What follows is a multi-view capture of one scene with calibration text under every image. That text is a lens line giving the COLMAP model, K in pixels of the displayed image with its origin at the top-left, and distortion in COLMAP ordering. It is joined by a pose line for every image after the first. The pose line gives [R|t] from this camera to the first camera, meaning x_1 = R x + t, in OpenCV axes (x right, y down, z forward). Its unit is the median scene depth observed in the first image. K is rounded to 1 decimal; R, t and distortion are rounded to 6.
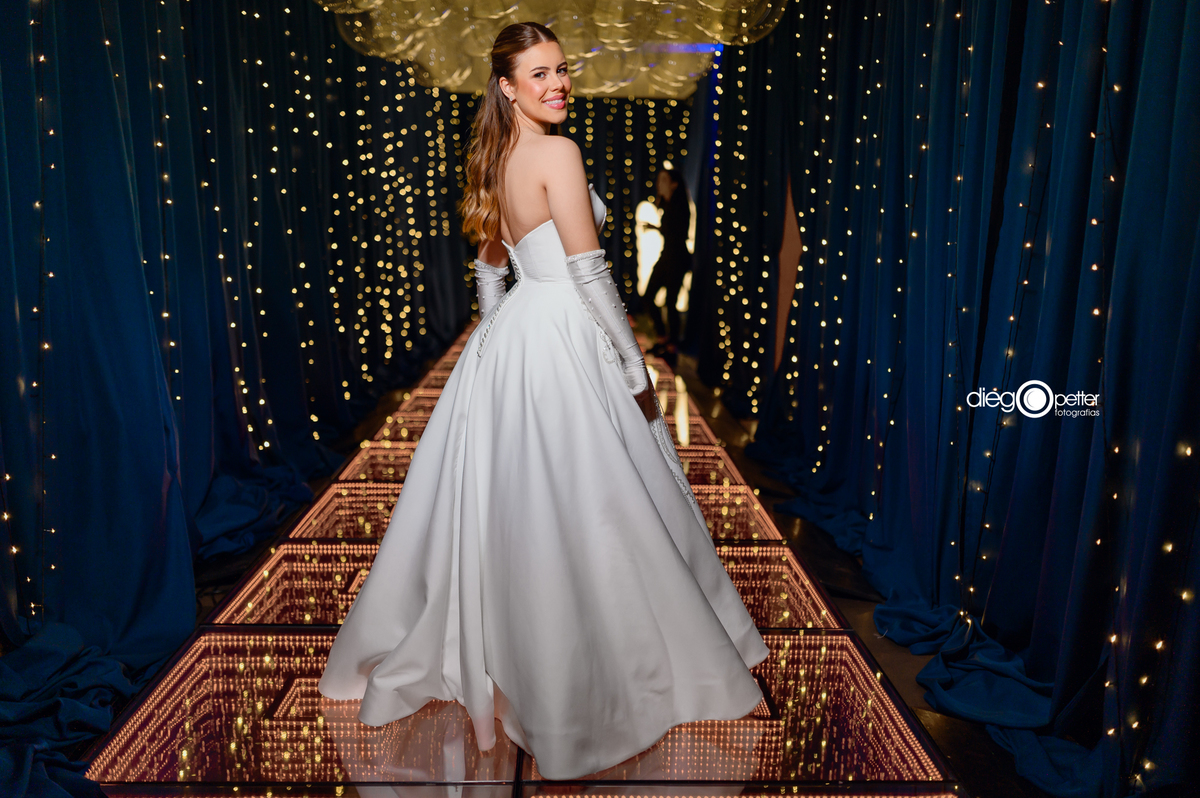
lens RADIAL K [[1226.5, 0, 620.3], [0, 1226.5, 397.5], [0, 0, 1]] dist [0.011856, 0.009401]
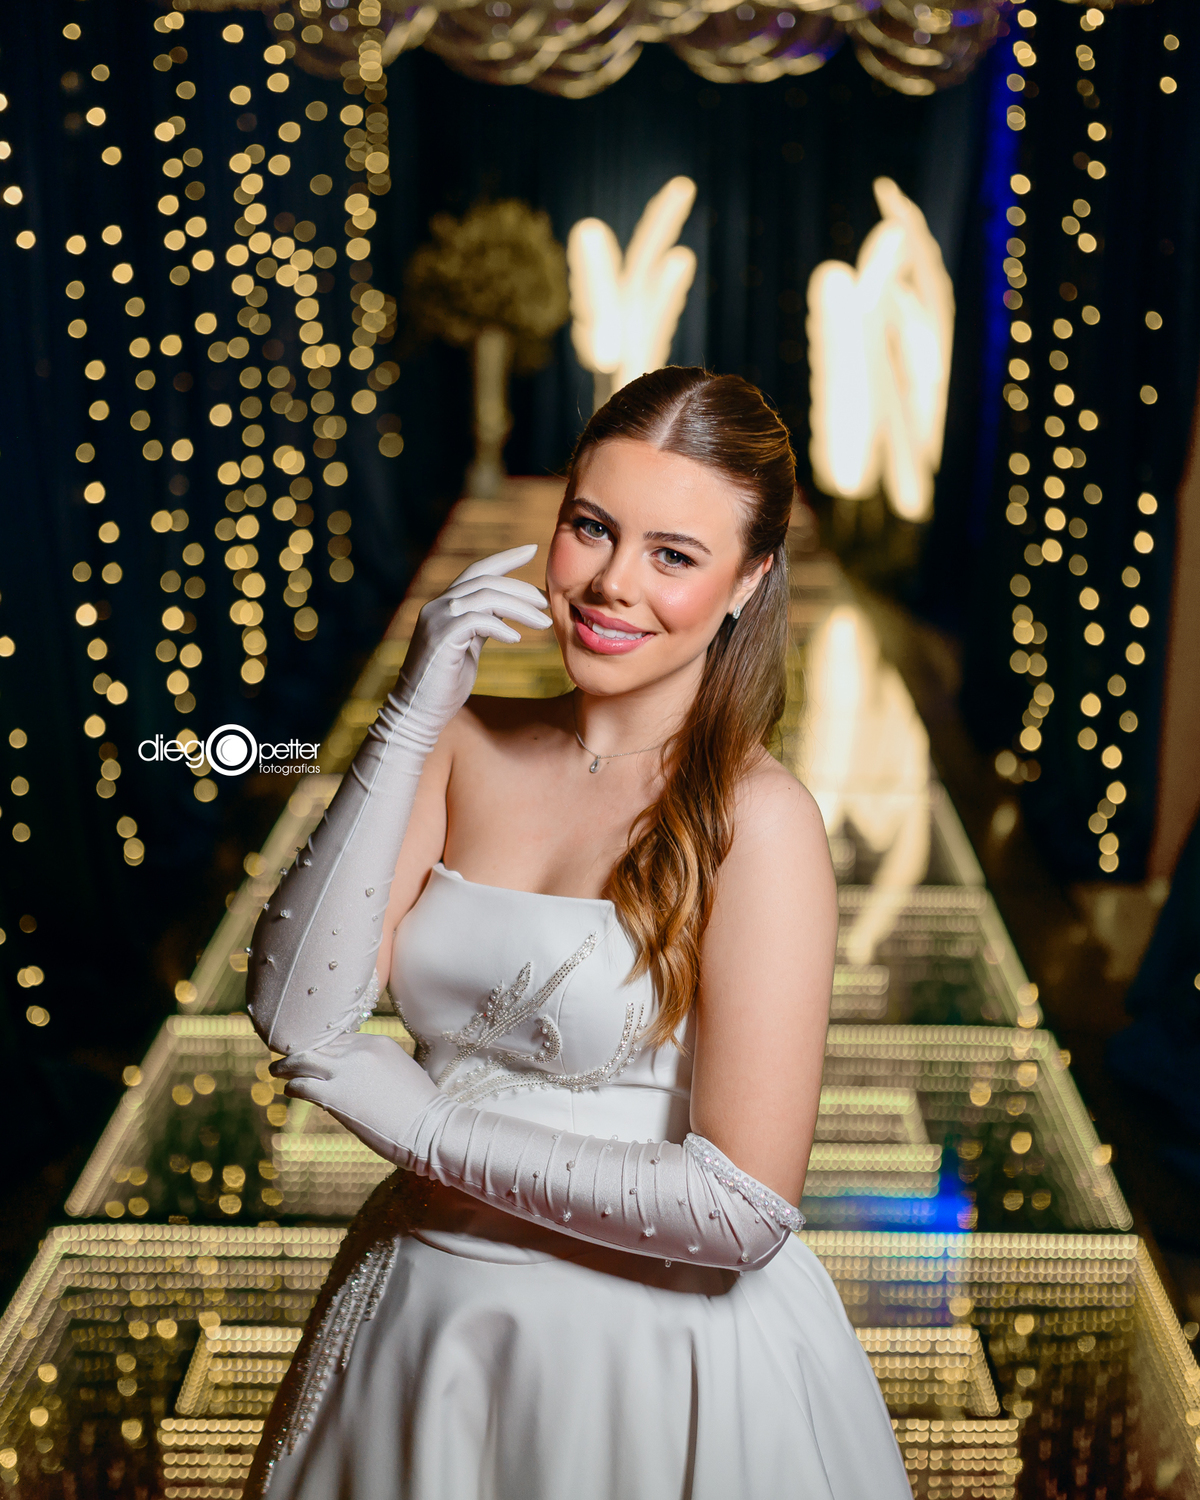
lens RADIAL K [[2311.3, 0, 665.9], [0, 2311.3, 747.9], [0, 0, 1]] dist [0.008493, -0.034977]
pose [[0.999224, 0.006378, -0.038874, -0.011472], [-0.002442, 0.994937, 0.100468, -0.112589], [0.039318, -0.100295, 0.994181, 0.223870]]
